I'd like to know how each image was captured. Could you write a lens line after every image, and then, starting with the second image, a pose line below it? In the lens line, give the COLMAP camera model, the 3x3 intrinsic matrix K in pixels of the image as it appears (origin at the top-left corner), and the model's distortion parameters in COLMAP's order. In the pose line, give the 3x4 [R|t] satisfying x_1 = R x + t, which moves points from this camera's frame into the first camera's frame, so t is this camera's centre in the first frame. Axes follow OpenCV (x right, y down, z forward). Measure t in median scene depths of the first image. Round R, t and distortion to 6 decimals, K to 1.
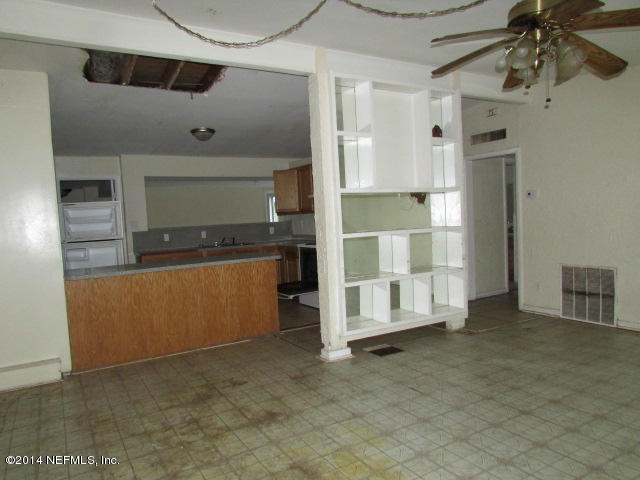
lens RADIAL K [[470.5, 0, 323.3], [0, 470.5, 258.3], [0, 0, 1]] dist [0.012591, 0.012328]
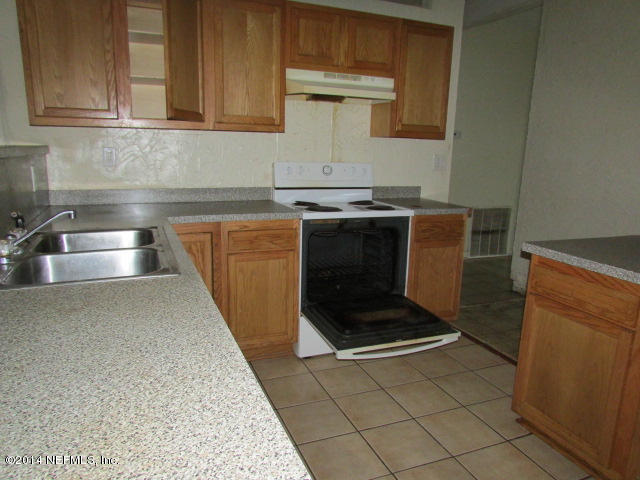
lens RADIAL K [[470.5, 0, 323.3], [0, 470.5, 258.3], [0, 0, 1]] dist [0.012591, 0.012328]
pose [[0.151889, -0.181754, 0.971543, -1.199516], [0.060742, 0.982806, 0.174365, -0.163805], [-0.986529, 0.032529, 0.160318, 2.542727]]
